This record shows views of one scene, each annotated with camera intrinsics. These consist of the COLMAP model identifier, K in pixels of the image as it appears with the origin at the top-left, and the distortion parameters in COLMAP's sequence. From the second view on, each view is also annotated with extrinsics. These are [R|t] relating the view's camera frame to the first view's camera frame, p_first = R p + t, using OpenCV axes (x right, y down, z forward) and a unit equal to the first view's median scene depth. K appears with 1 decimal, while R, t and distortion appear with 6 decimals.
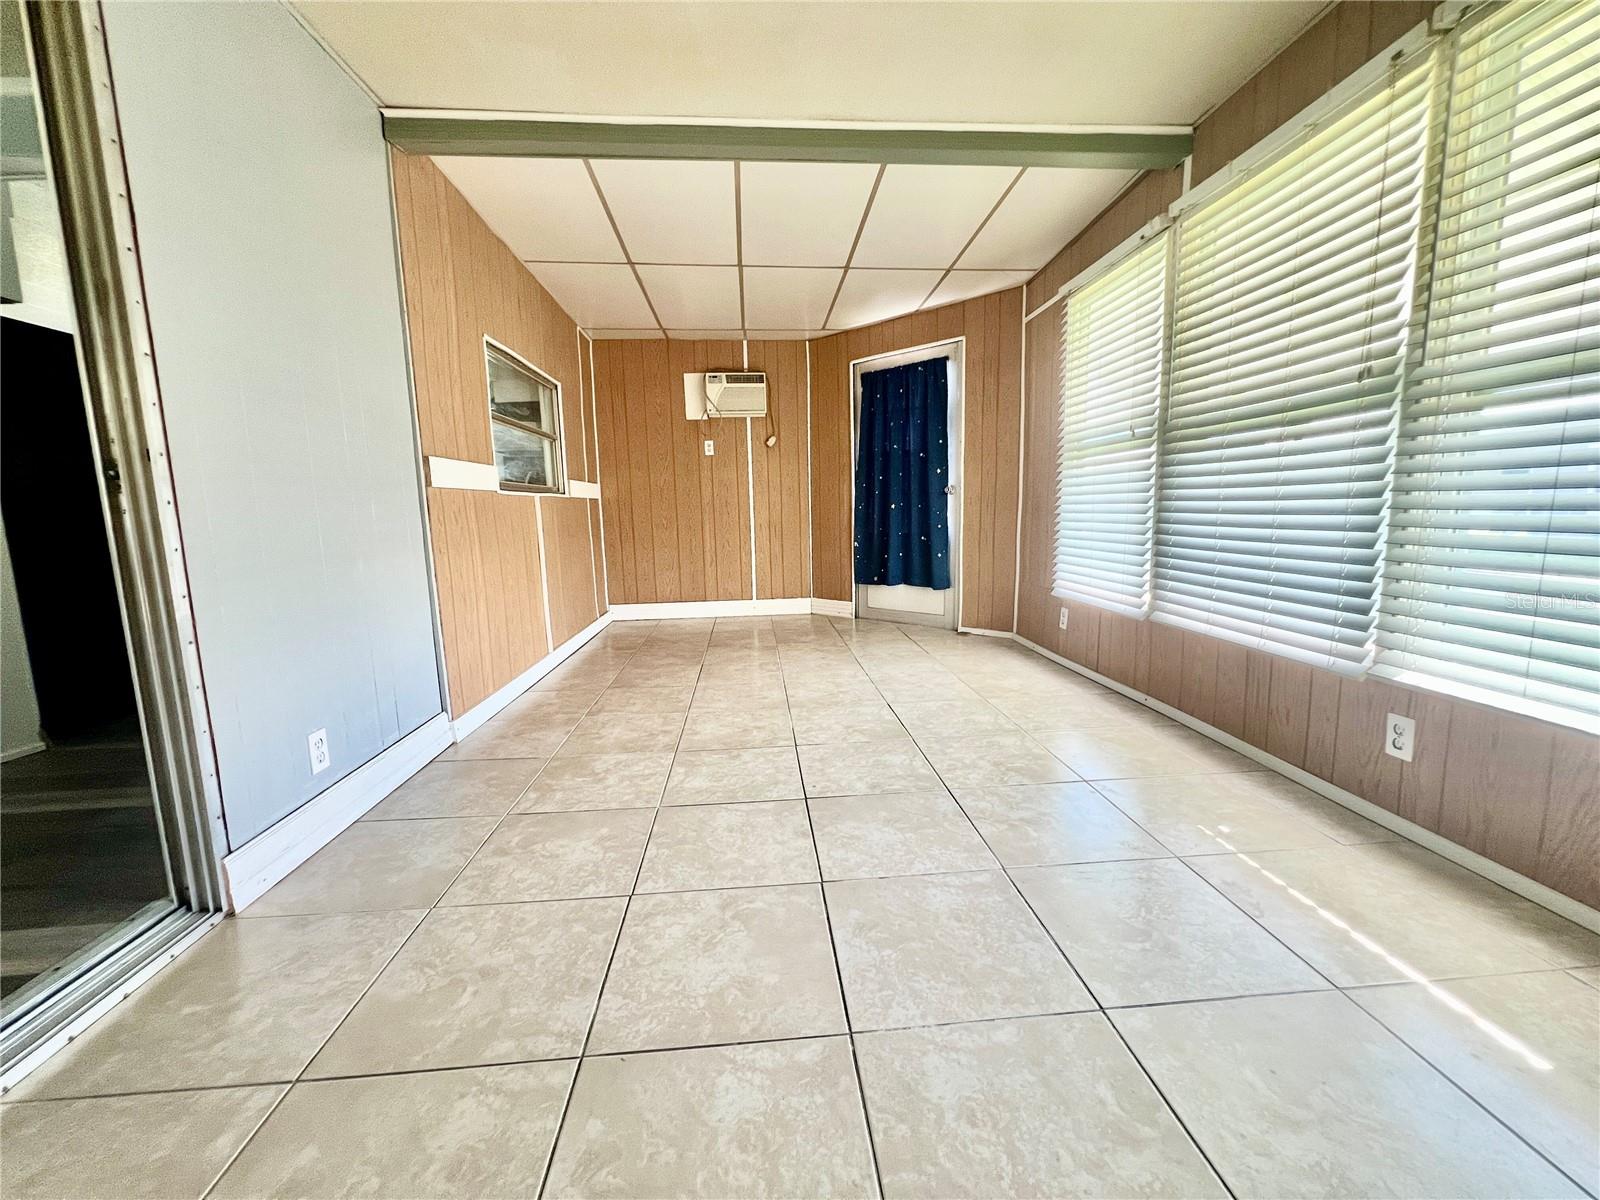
lens RADIAL K [[641.4, 0, 810.7], [0, 641.4, 605.2], [0, 0, 1]] dist [-0.002205, 0.000361]
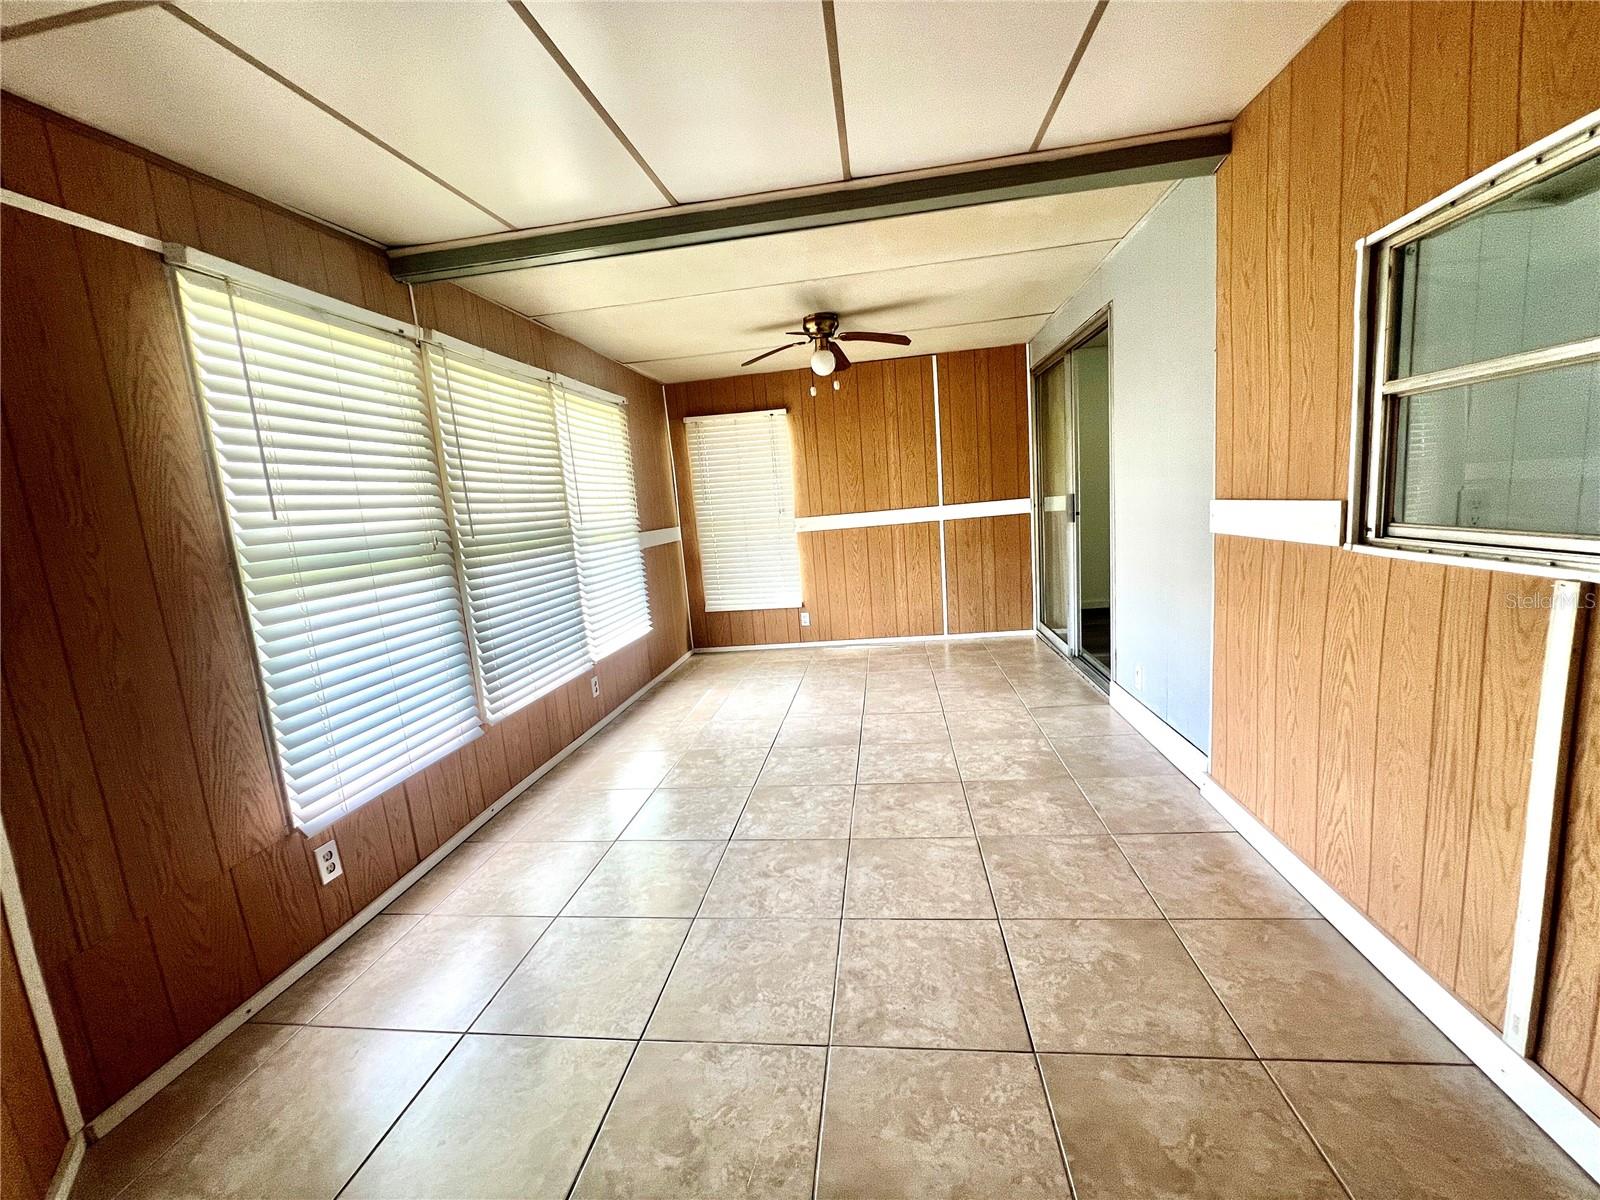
lens RADIAL K [[646.9, 0, 800.9], [0, 646.9, 594.7], [0, 0, 1]] dist [-0.007366, 0.001054]
pose [[-0.969649, 0.073072, 0.233328, -0.214792], [0.138737, 0.950225, 0.278970, -0.422643], [-0.201329, 0.302874, -0.931522, 1.927818]]
